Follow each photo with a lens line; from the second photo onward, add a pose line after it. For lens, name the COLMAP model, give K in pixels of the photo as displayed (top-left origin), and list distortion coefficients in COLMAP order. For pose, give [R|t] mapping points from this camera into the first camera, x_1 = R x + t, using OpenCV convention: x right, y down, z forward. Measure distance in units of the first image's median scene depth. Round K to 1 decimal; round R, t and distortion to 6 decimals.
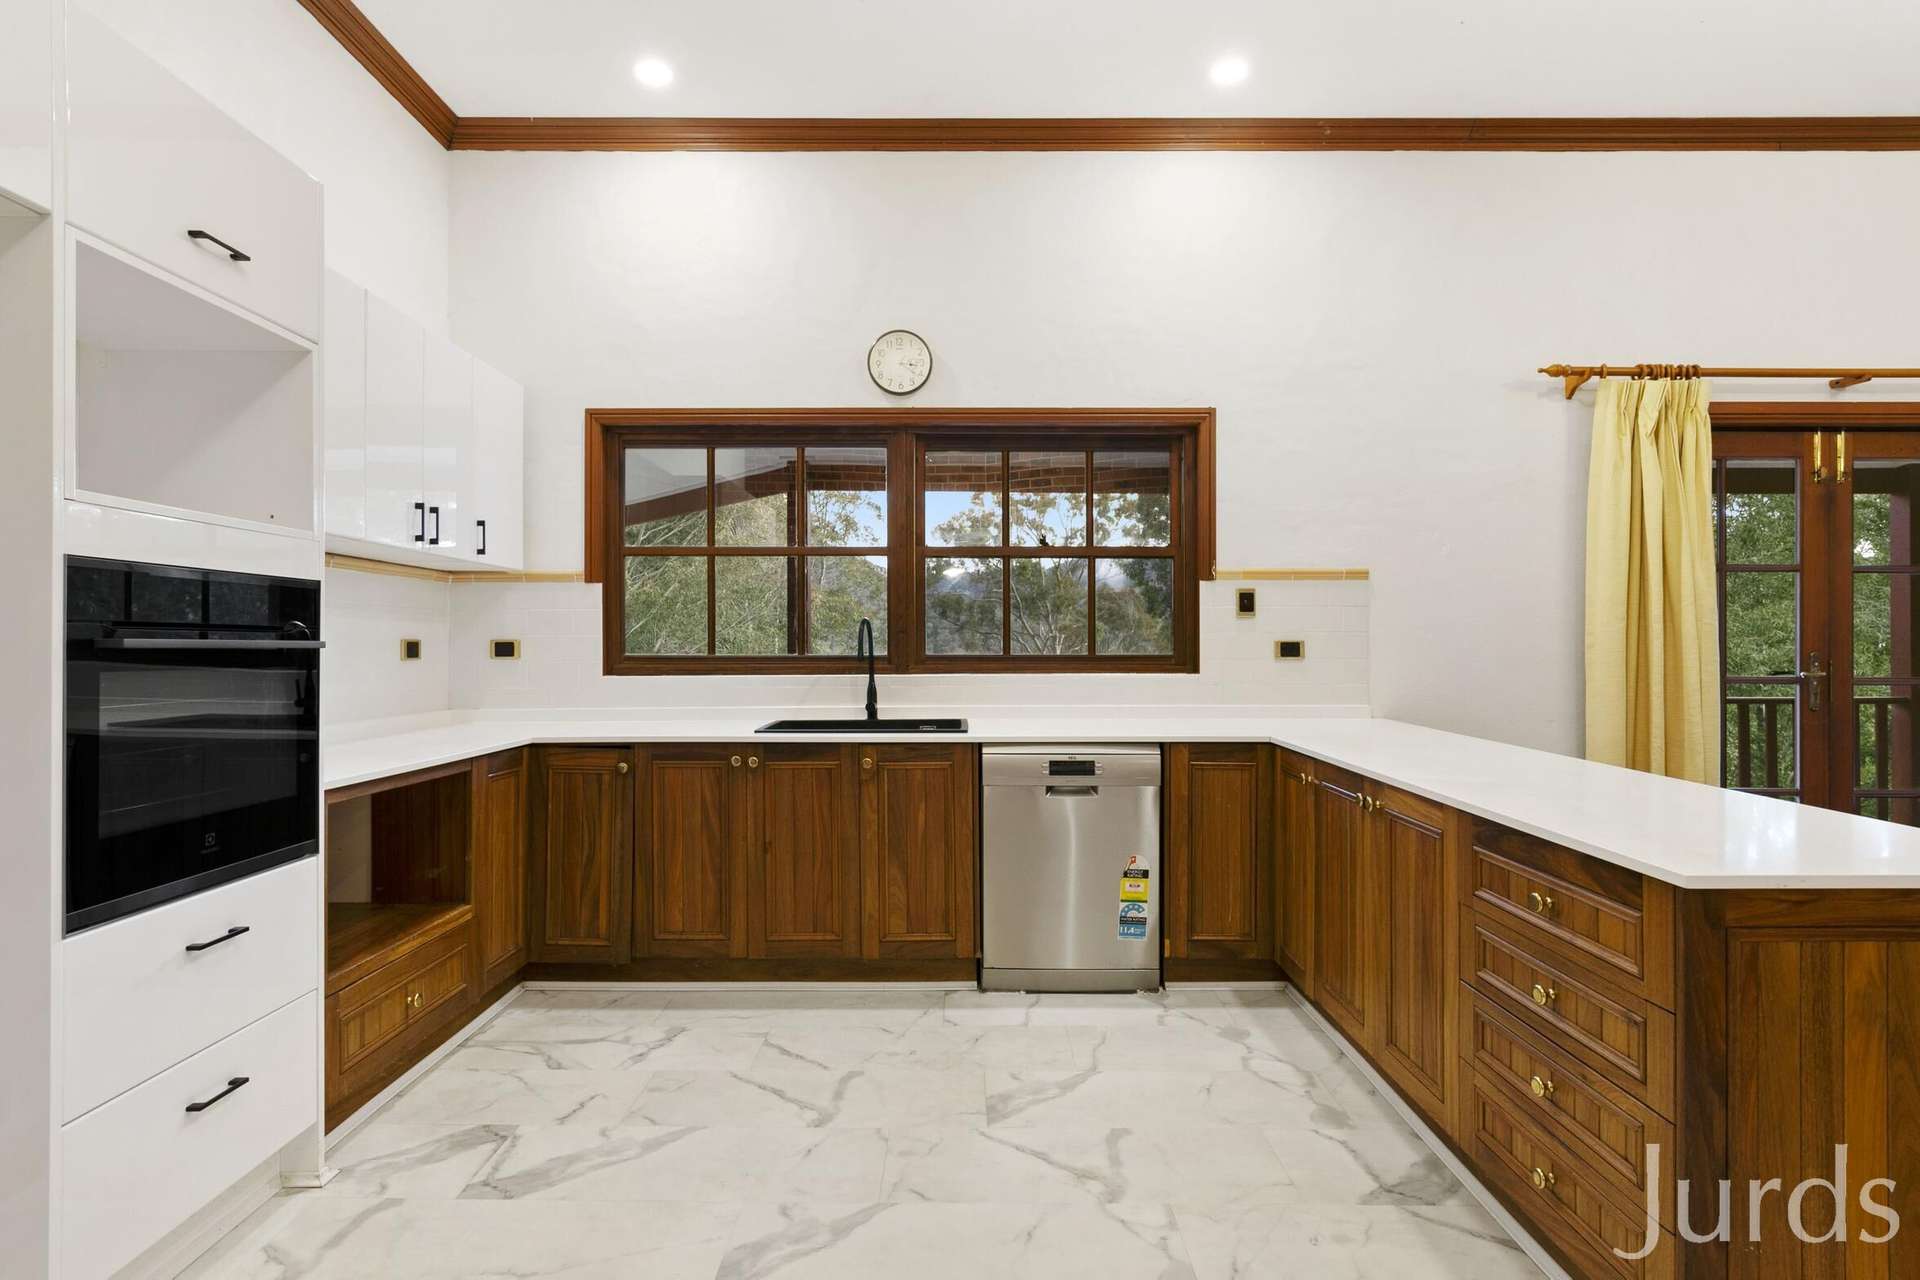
lens RADIAL K [[957.3, 0, 960.0], [0, 957.3, 640.0], [0, 0, 1]] dist [0.000561, -0.000027]
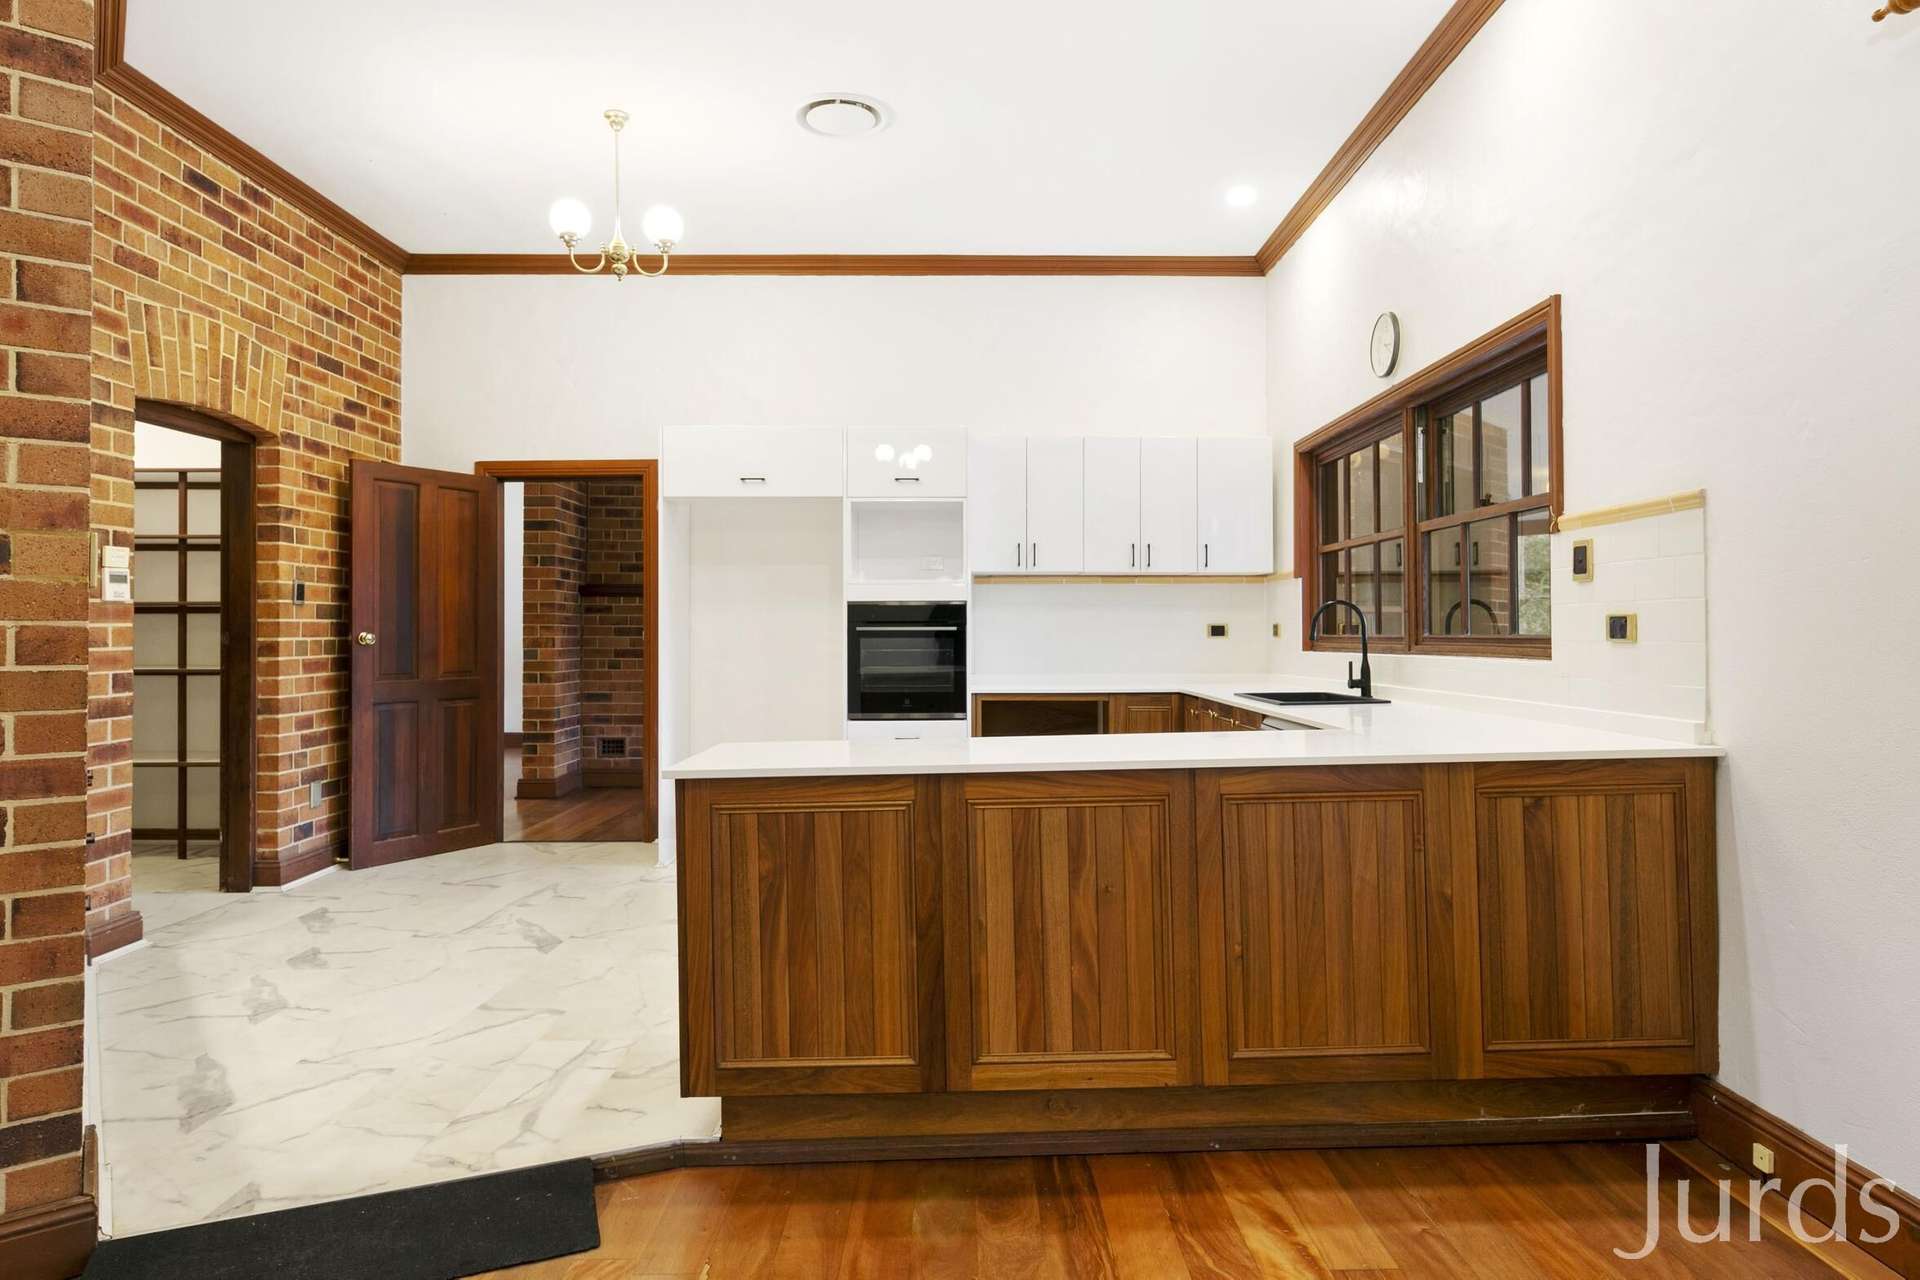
lens RADIAL K [[1094.7, 0, 960.0], [0, 1094.7, 640.0], [0, 0, 1]] dist [0.000058, 0.000026]
pose [[0.006376, 0.006556, -0.999958, 1.107634], [0.013178, 0.999891, 0.006640, 0.007487], [0.999893, -0.013220, 0.006289, 0.547945]]
